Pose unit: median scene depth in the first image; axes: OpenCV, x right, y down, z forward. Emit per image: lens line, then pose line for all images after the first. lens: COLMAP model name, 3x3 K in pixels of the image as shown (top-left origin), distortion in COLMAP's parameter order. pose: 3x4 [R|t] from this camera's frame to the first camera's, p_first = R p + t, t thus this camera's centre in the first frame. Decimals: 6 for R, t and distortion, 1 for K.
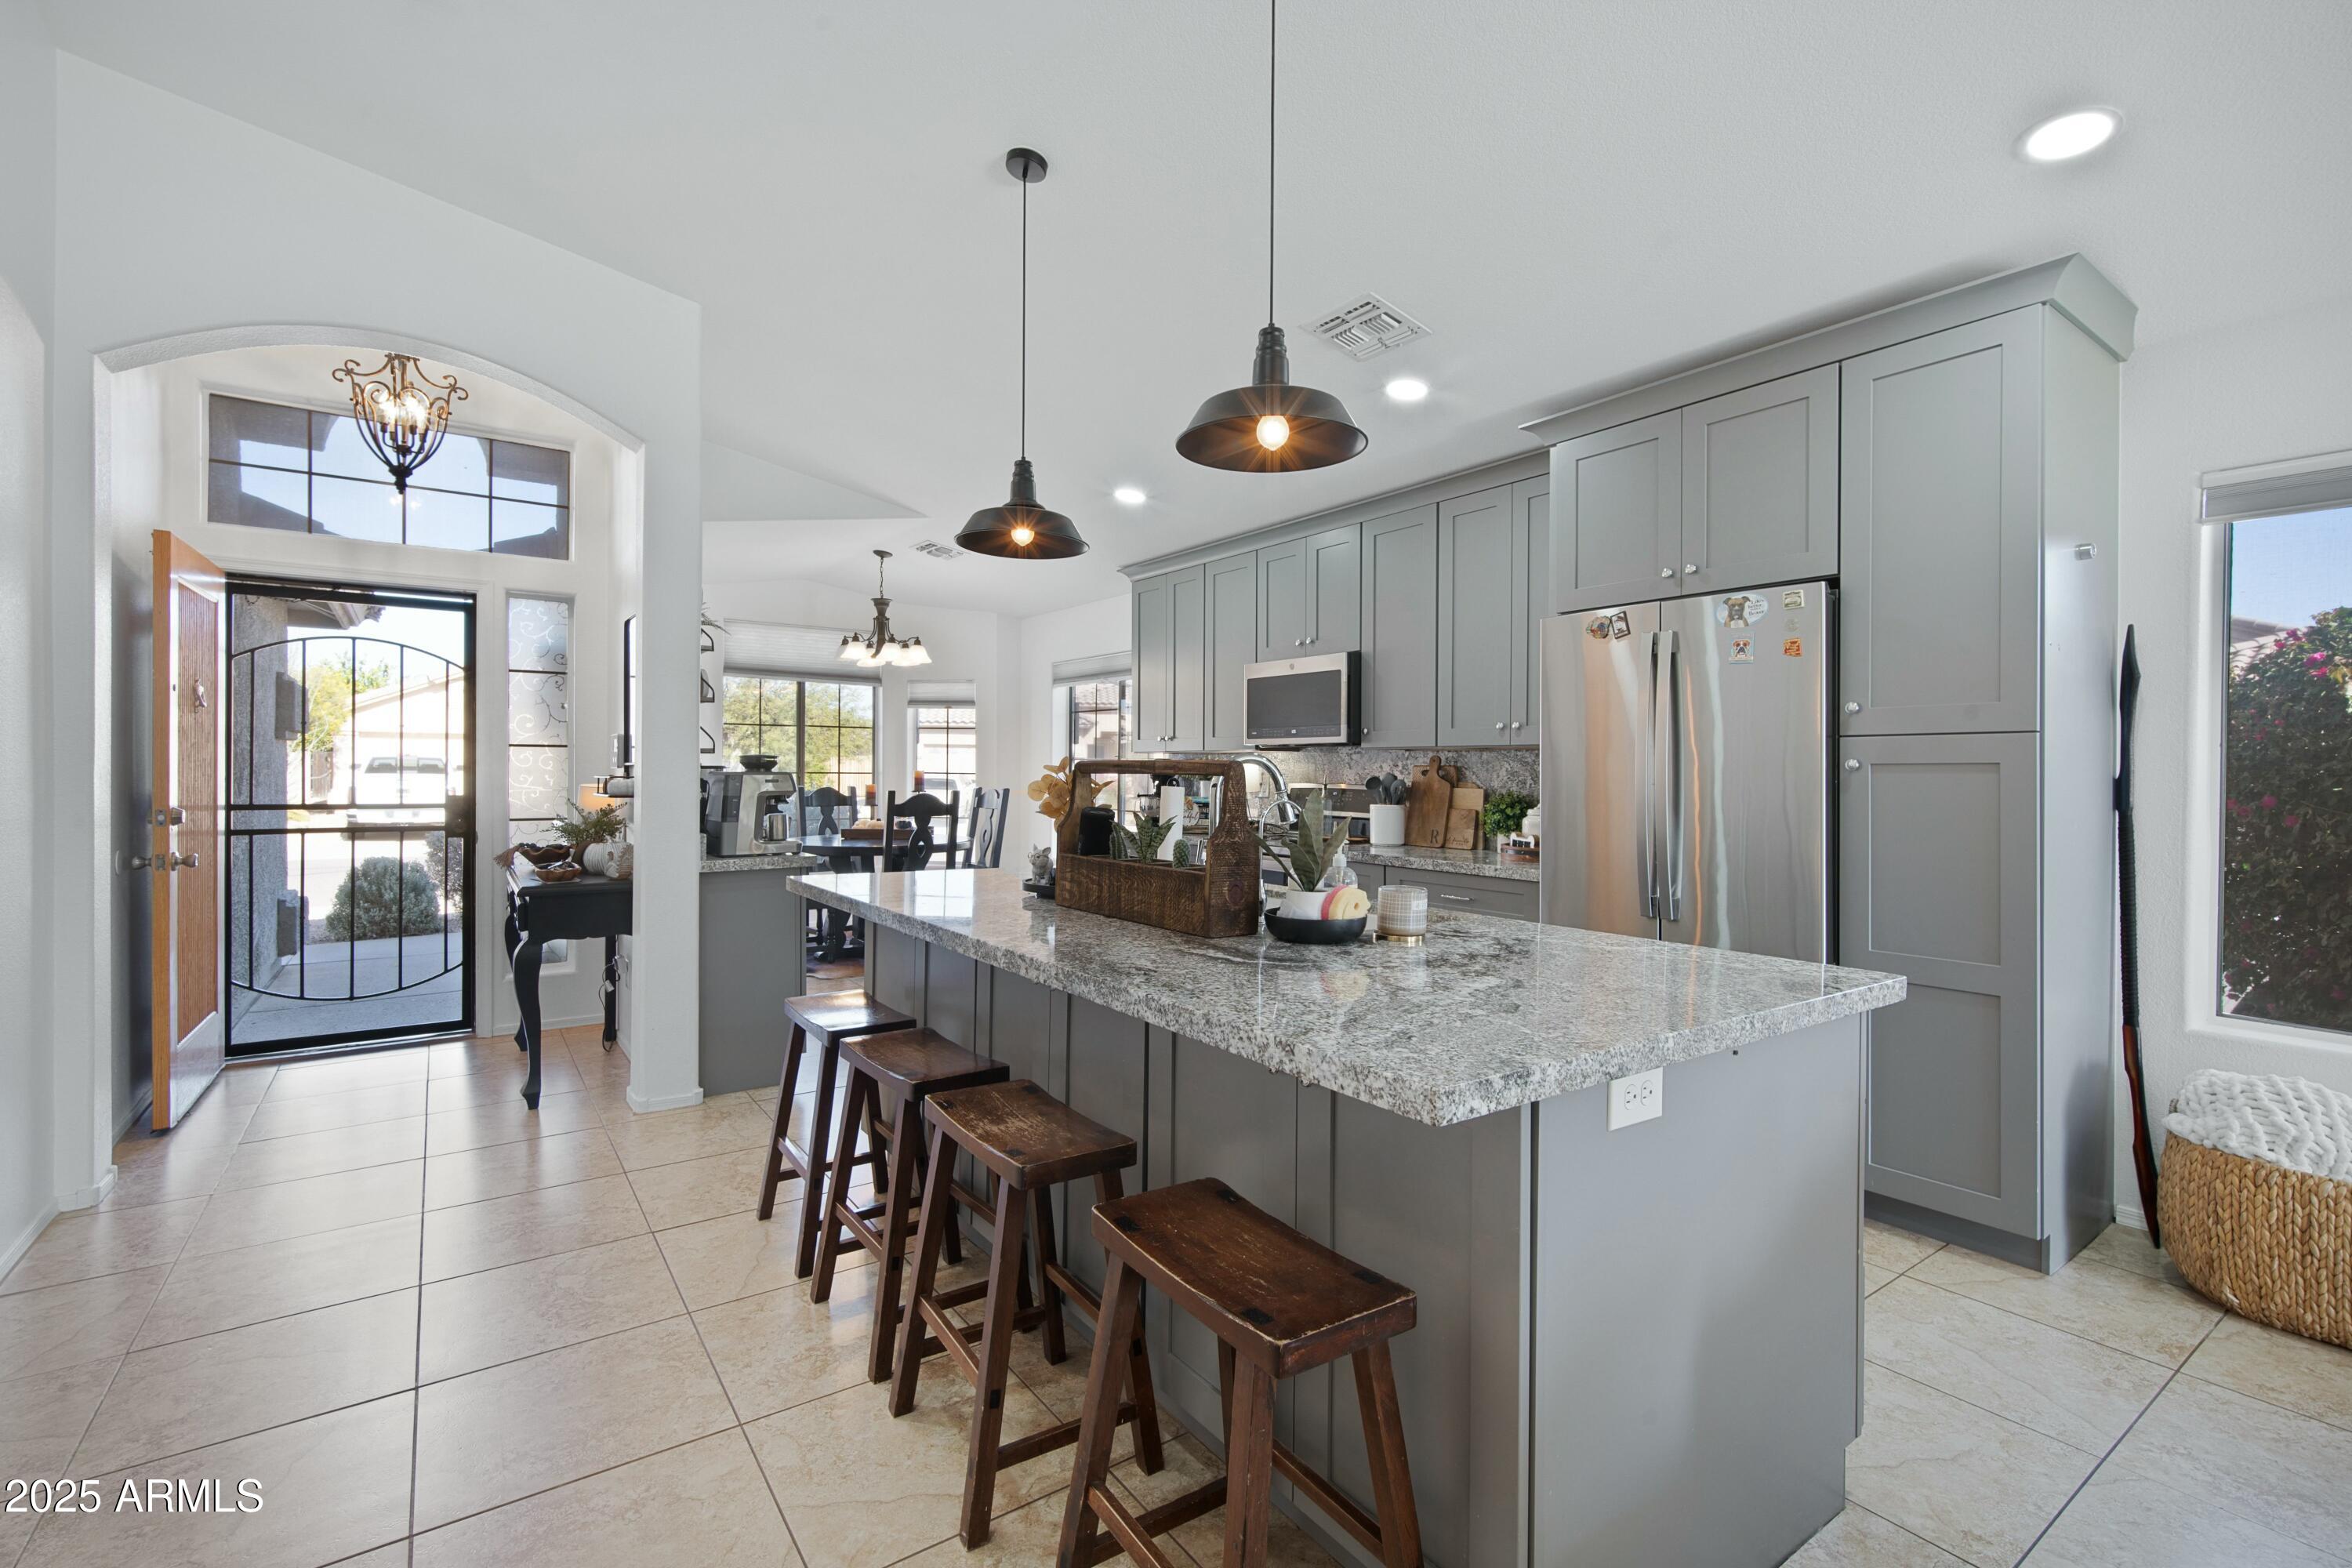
lens RADIAL K [[1036.5, 0, 1173.7], [0, 1036.5, 786.0], [0, 0, 1]] dist [-0.016955, 0.002105]
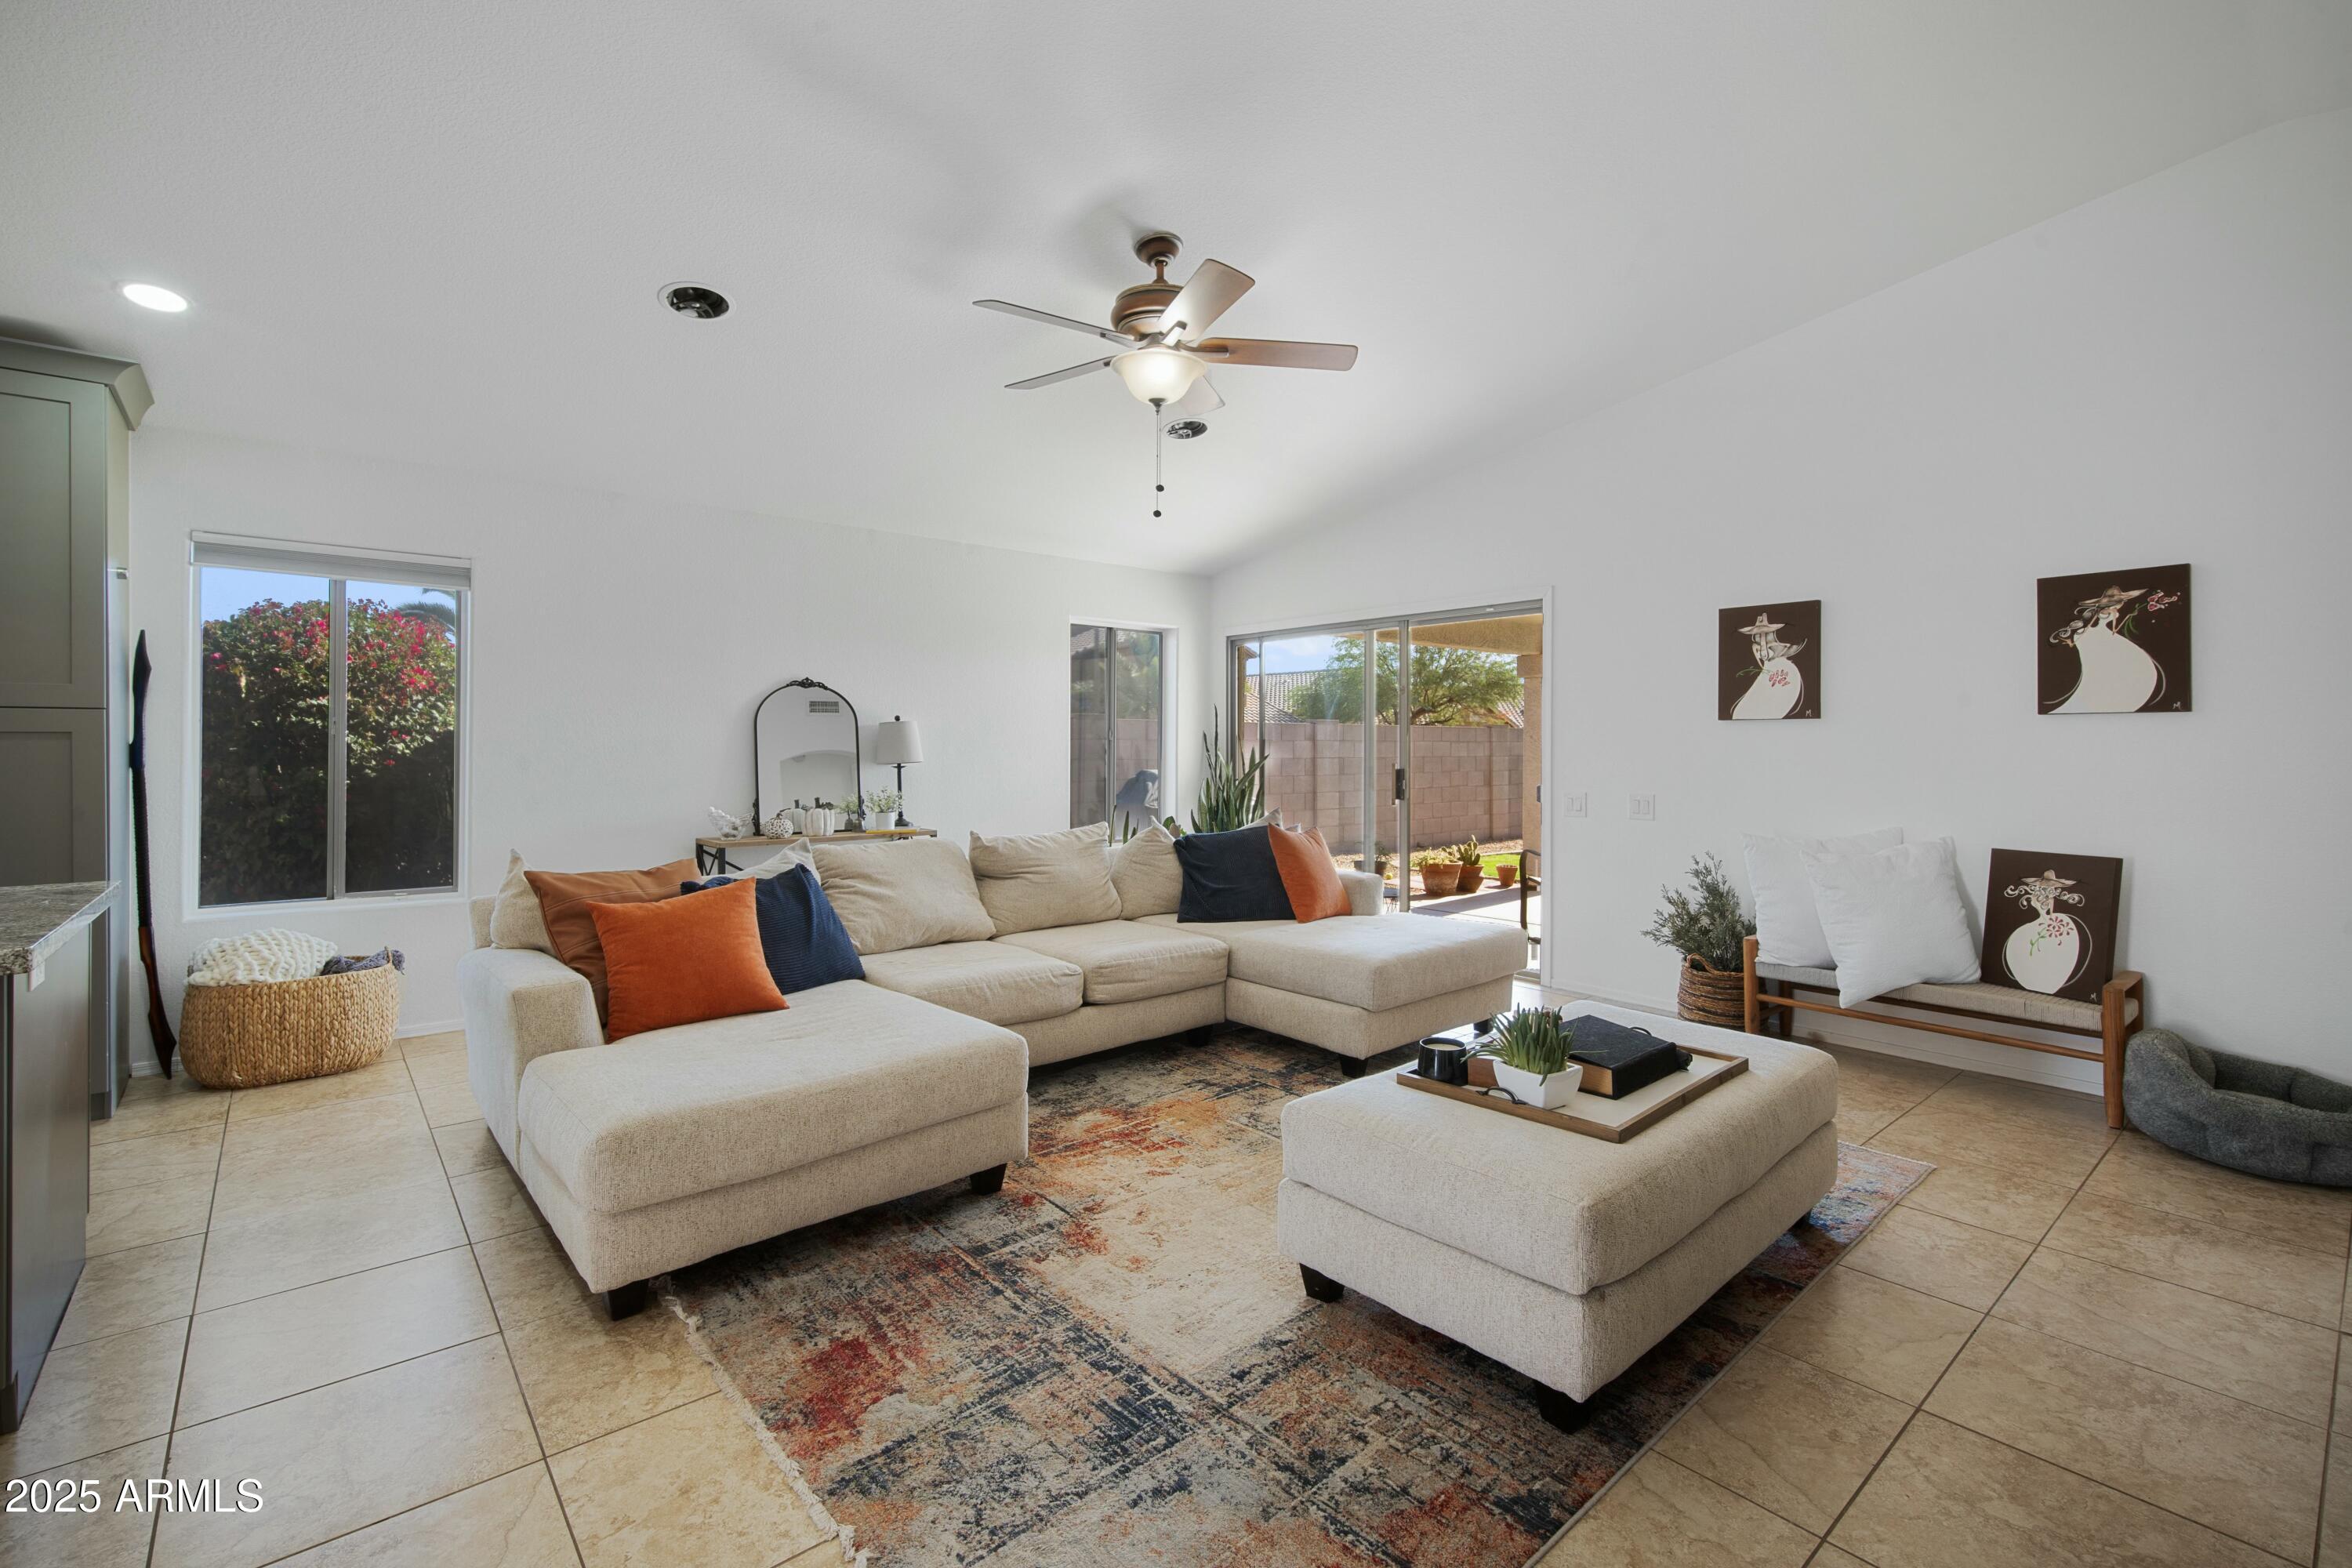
lens RADIAL K [[1036.5, 0, 1134.9], [0, 1036.5, 752.2], [0, 0, 1]] dist [-0.016955, 0.002105]
pose [[-0.076821, -0.007976, 0.997013, -0.615989], [-0.001713, 0.999968, 0.007868, -0.010671], [-0.997043, -0.001104, -0.076832, -0.247100]]
